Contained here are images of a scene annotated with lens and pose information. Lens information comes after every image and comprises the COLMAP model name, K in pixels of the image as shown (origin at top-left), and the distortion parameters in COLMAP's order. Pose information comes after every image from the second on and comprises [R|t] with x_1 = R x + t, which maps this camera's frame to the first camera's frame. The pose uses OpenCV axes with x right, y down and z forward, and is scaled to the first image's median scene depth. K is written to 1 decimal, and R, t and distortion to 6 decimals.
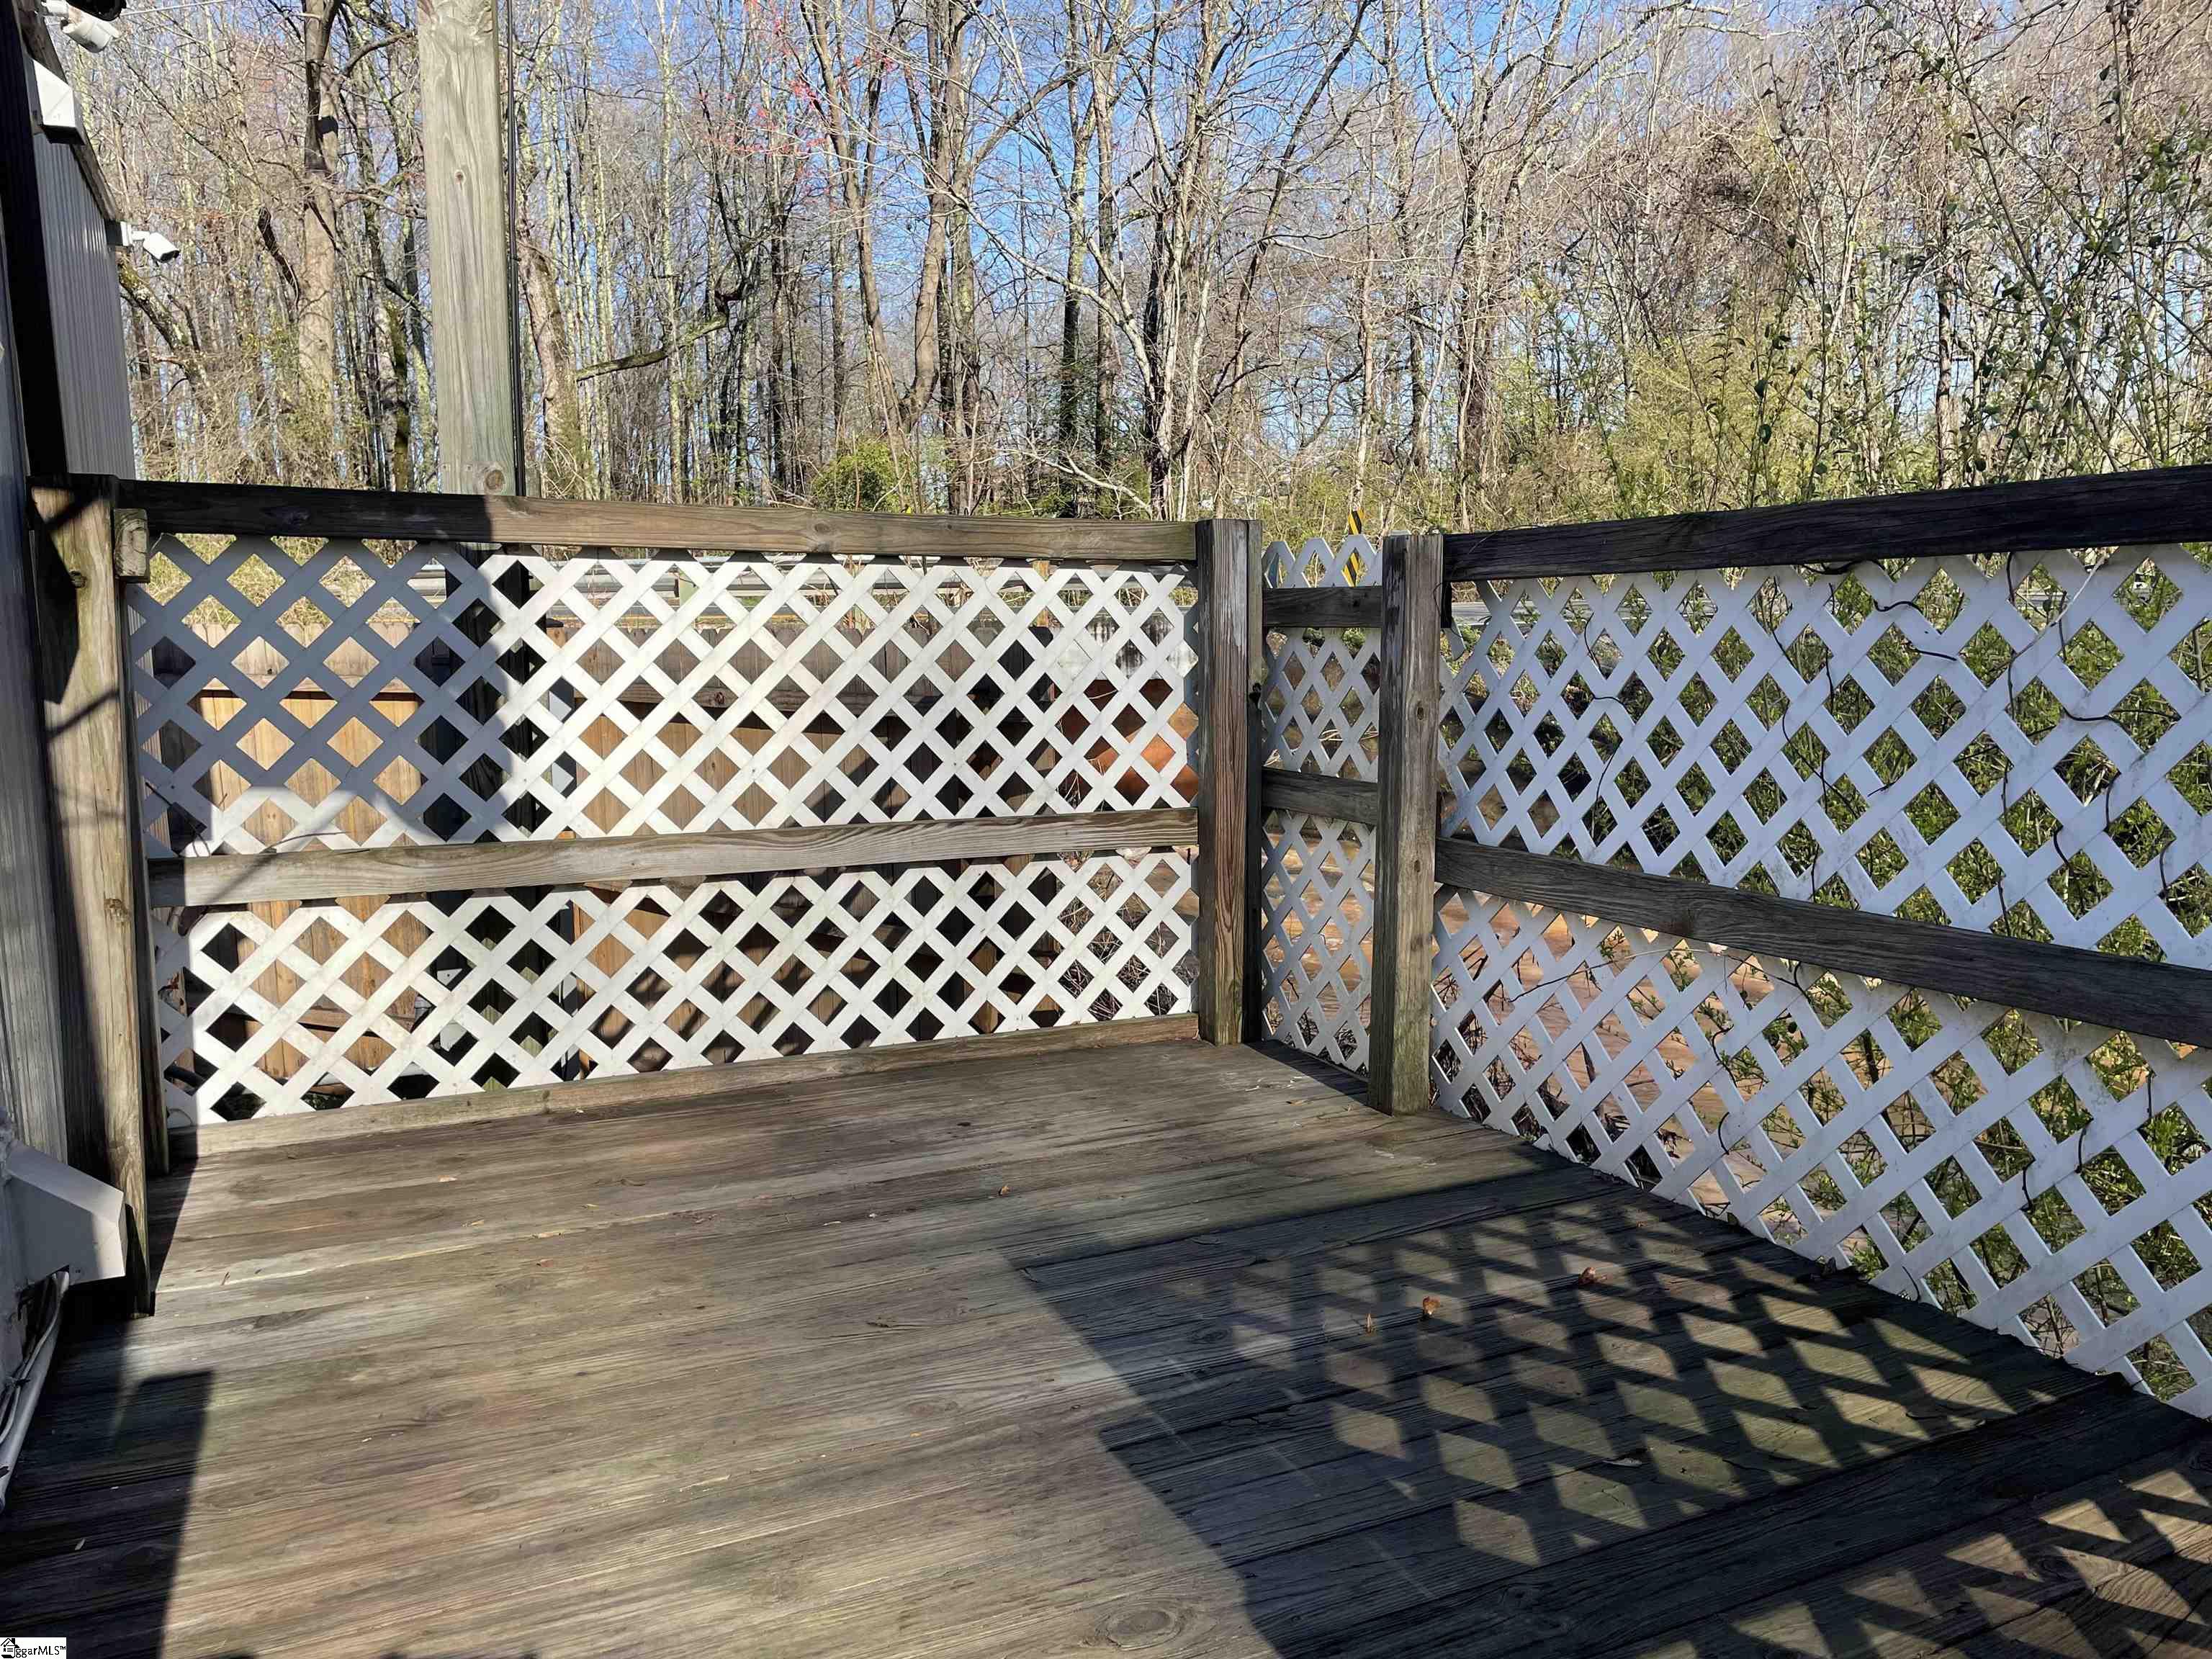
lens RADIAL K [[1693.2, 0, 1106.0], [0, 1693.2, 829.5], [0, 0, 1]] dist [0.095265, -0.128323]
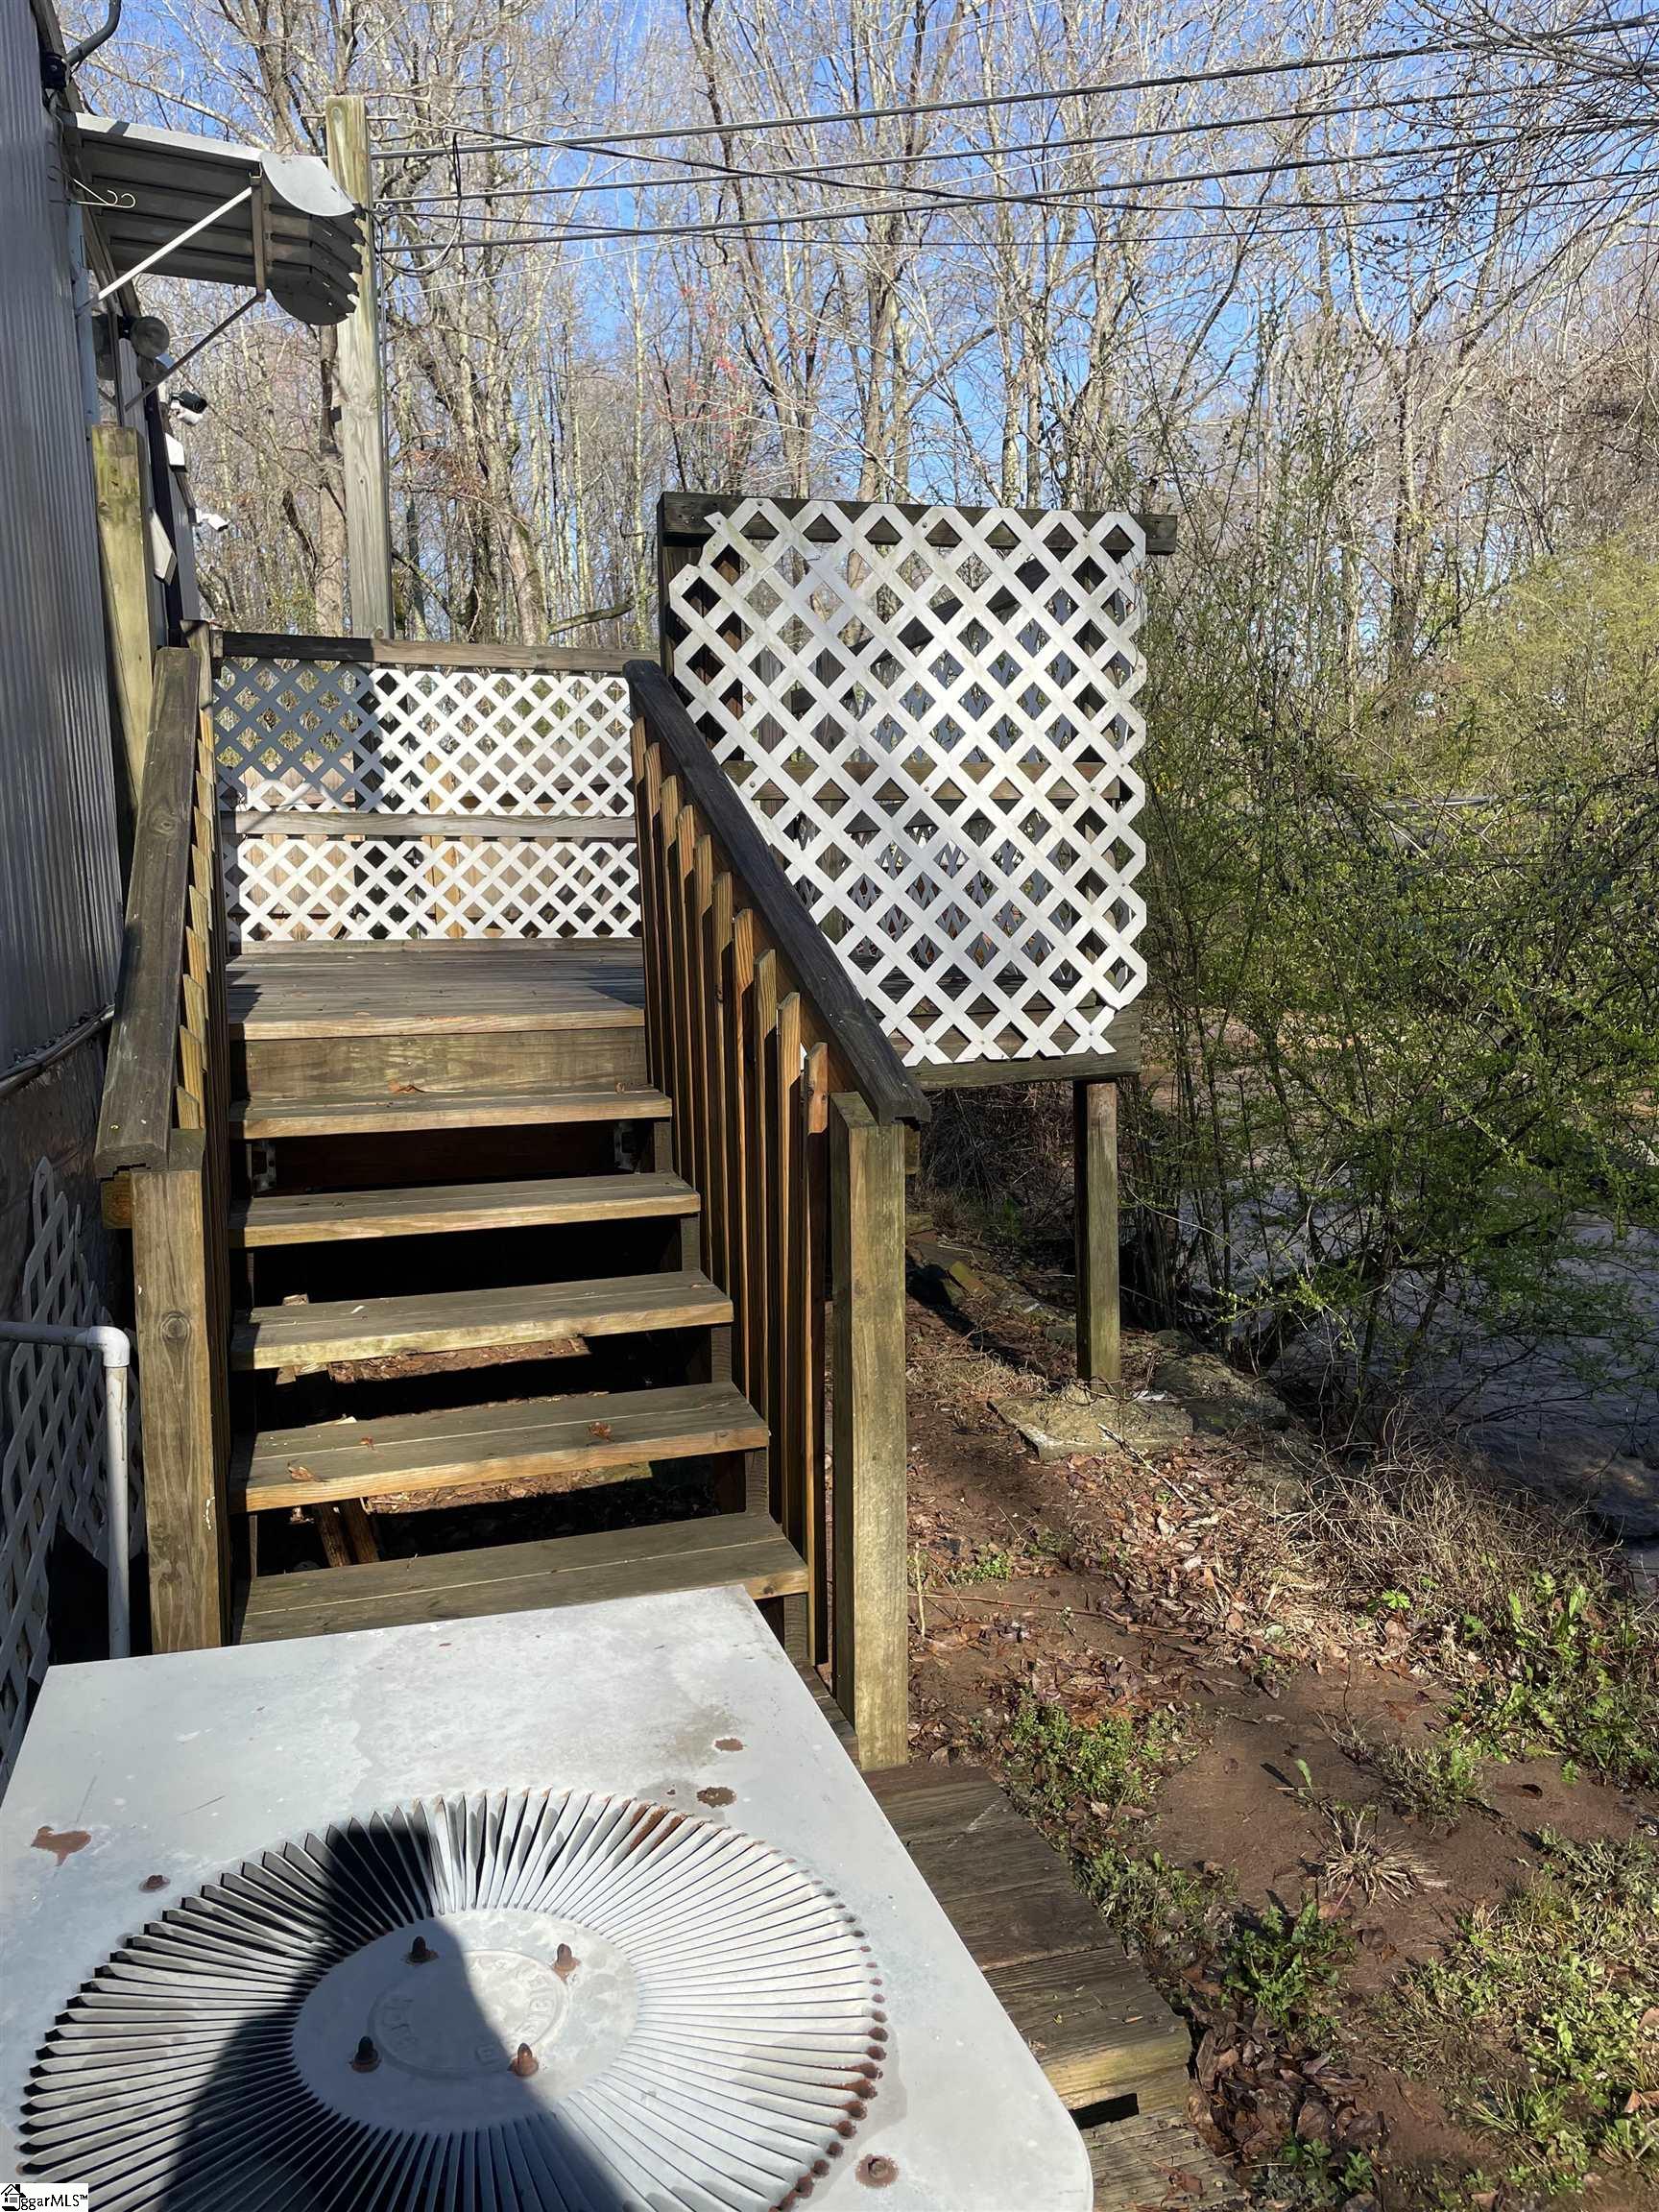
lens RADIAL K [[1693.2, 0, 820.2], [0, 1693.2, 1112.1], [0, 0, 1]] dist [0.095265, -0.128323]
pose [[0.987990, 0.013630, -0.153919, 0.468621], [-0.010675, 0.999743, 0.020006, 0.309363], [0.154152, -0.018122, 0.987881, -0.907073]]
